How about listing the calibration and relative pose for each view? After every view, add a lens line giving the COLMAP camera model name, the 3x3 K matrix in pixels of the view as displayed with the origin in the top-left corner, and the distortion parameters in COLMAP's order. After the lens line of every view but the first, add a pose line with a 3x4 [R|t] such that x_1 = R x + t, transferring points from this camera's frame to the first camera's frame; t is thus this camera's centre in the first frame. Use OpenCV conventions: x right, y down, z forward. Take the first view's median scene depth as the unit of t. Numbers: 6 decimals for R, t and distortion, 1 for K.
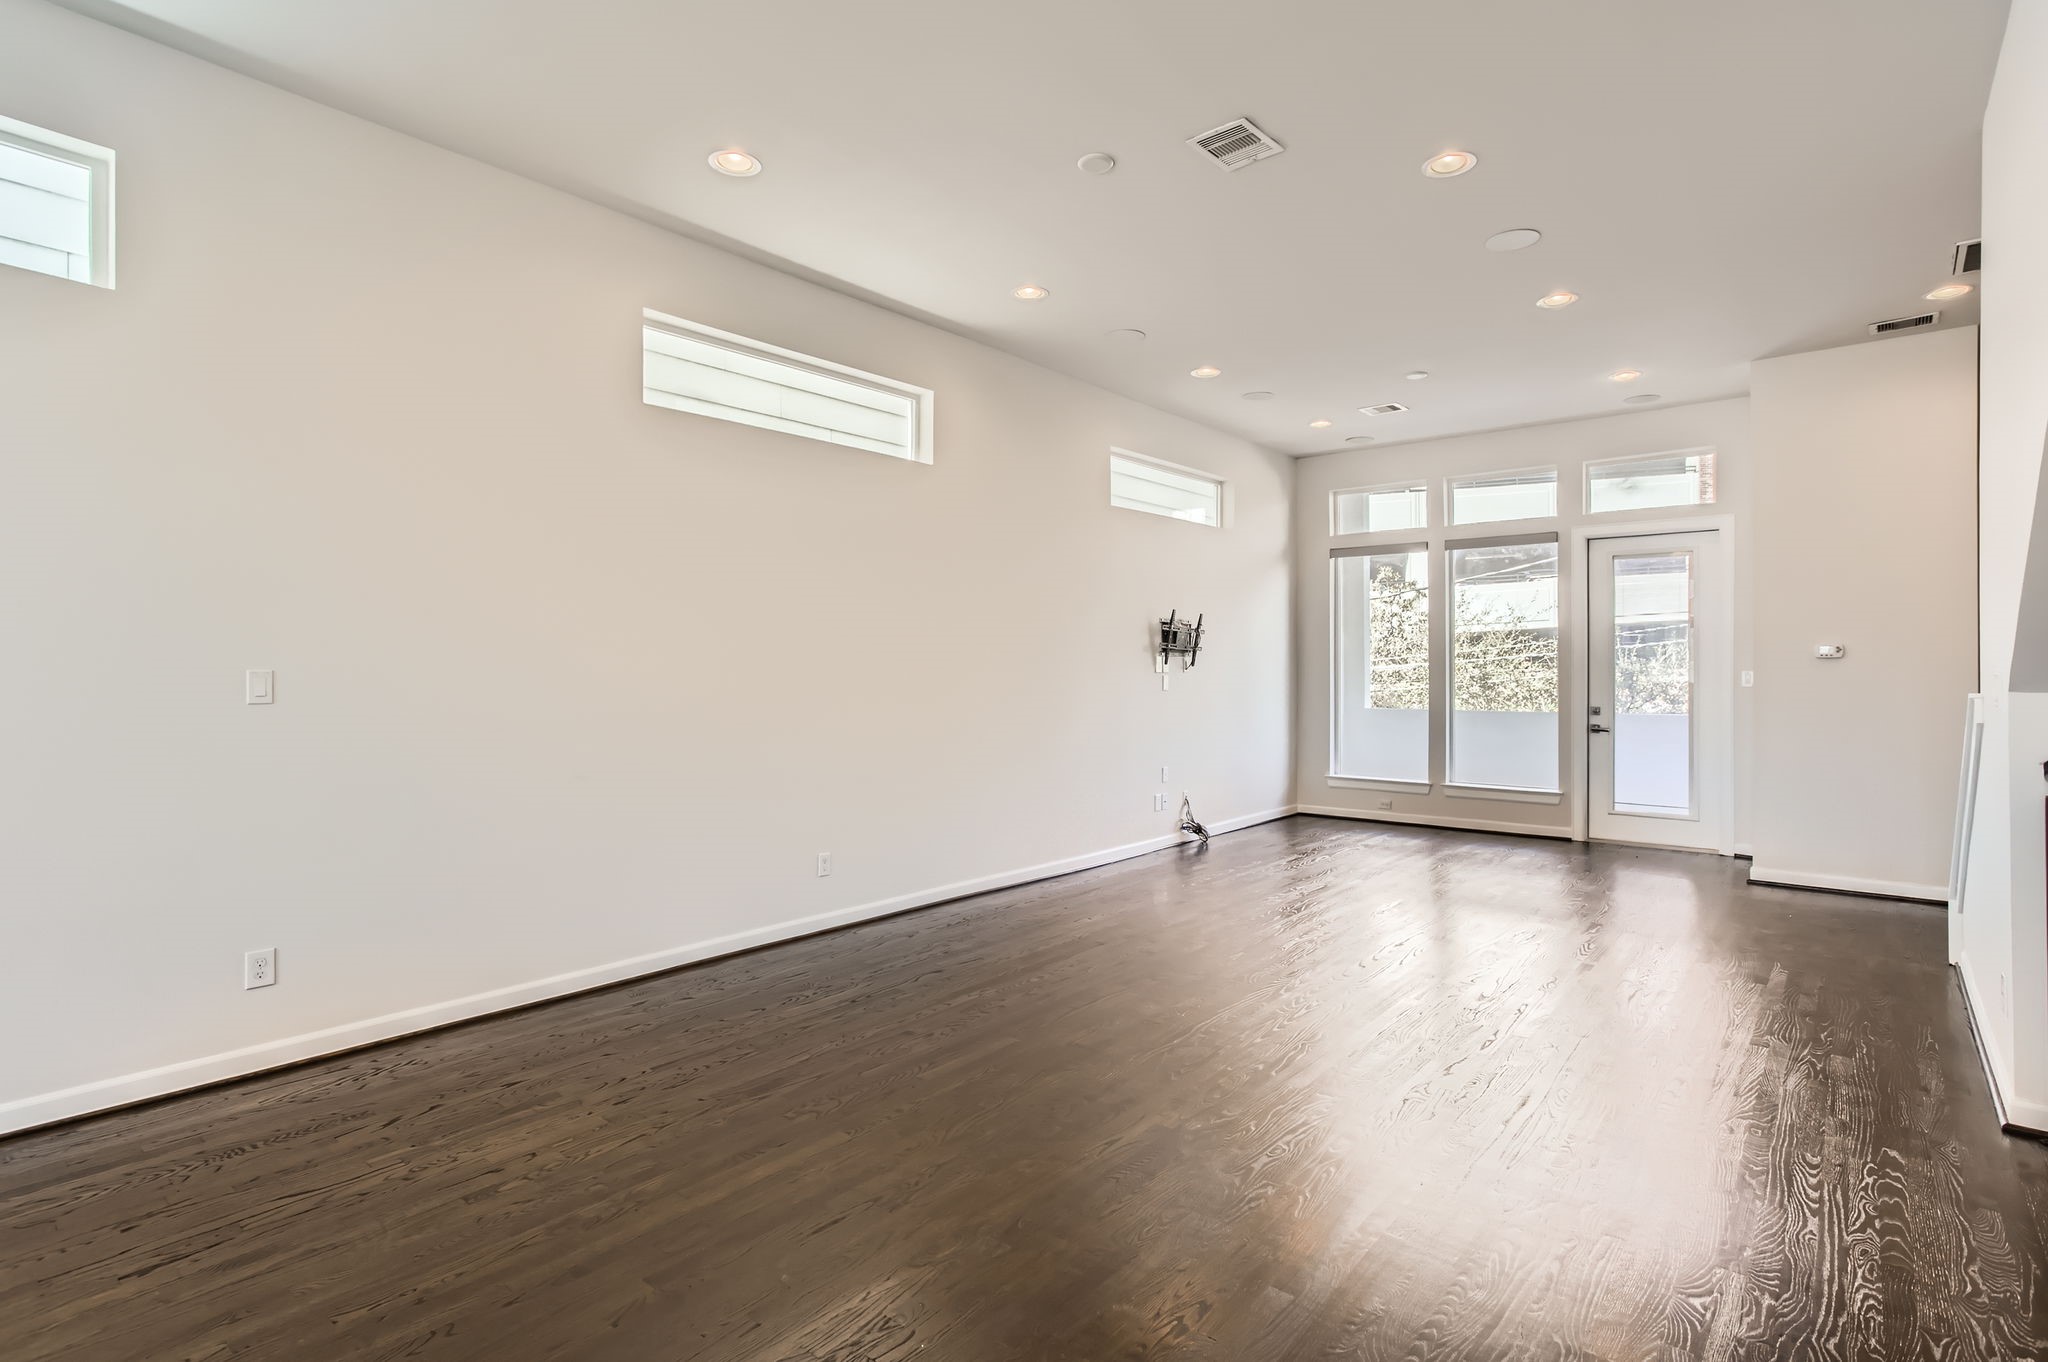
lens RADIAL K [[987.1, 0, 1032.4], [0, 987.1, 678.2], [0, 0, 1]] dist [-0.030192, 0.016445]
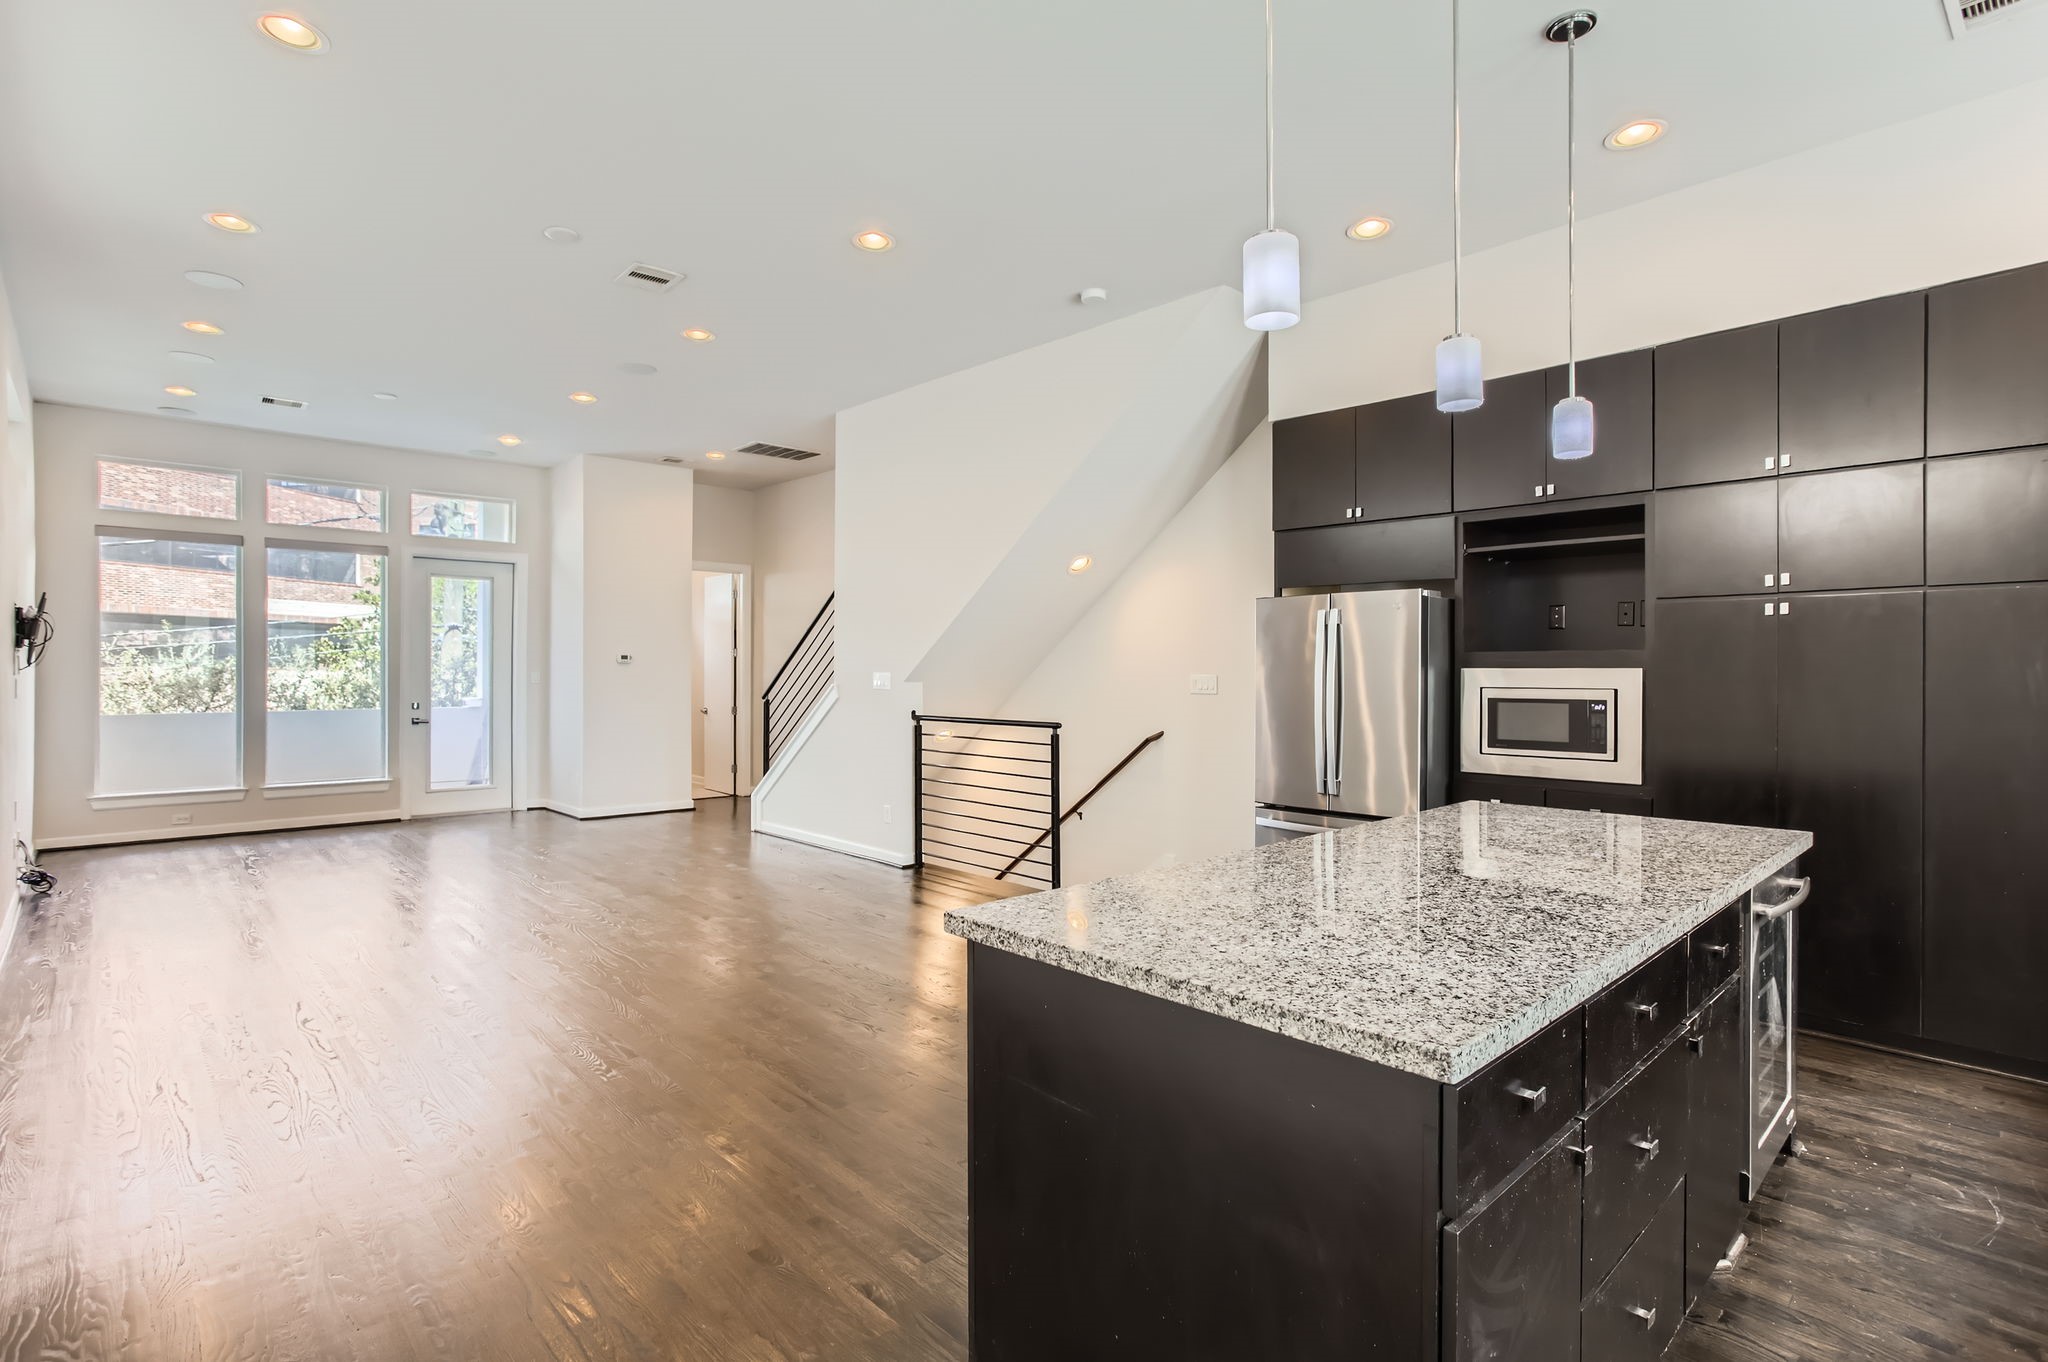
lens RADIAL K [[987.1, 0, 1032.4], [0, 987.1, 678.2], [0, 0, 1]] dist [-0.030192, 0.016445]
pose [[0.106827, -0.006848, 0.994254, -0.462303], [0.001157, 0.999976, 0.006763, -0.006000], [-0.994277, 0.000427, 0.106832, 0.138552]]
